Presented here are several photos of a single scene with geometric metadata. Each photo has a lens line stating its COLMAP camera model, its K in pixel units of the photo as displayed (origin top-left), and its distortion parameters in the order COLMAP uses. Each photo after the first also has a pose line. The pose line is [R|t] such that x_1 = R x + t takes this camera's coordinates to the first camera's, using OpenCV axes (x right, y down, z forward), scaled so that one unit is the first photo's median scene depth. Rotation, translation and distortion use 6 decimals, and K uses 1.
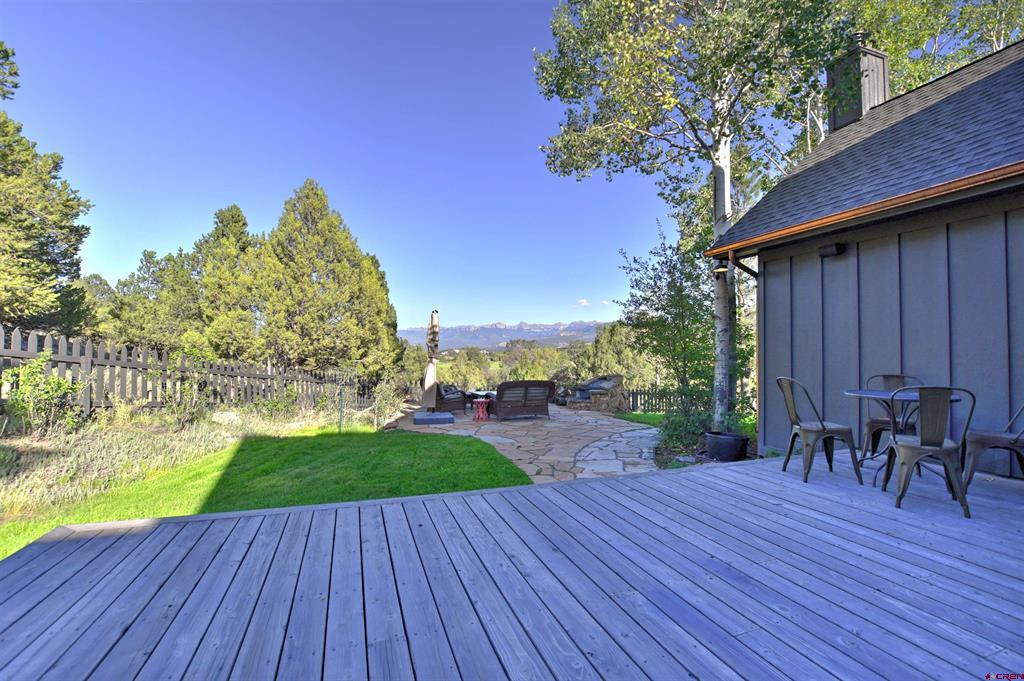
lens RADIAL K [[452.2, 0, 512.0], [0, 452.2, 340.5], [0, 0, 1]] dist [0.000054, -0.000002]
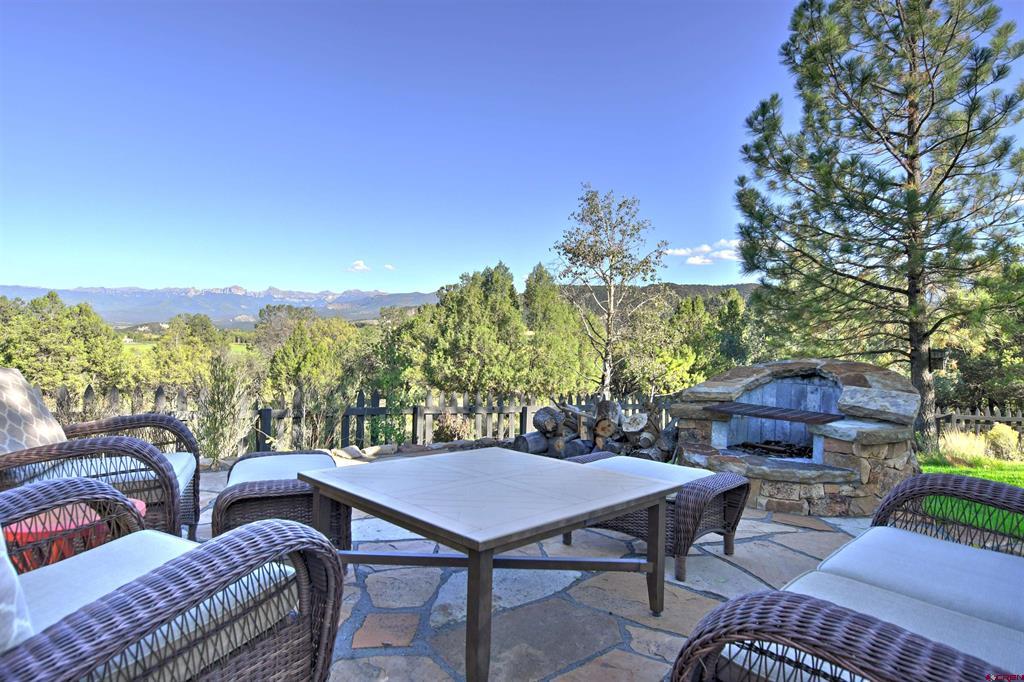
lens RADIAL K [[600.7, 0, 512.0], [0, 600.7, 341.0], [0, 0, 1]] dist [-0.002299, -0.000343]
pose [[0.919529, 0.017489, 0.392632, -0.039894], [-0.032888, 0.998930, 0.032526, 0.023645], [-0.391643, -0.042821, 0.919120, 0.302658]]
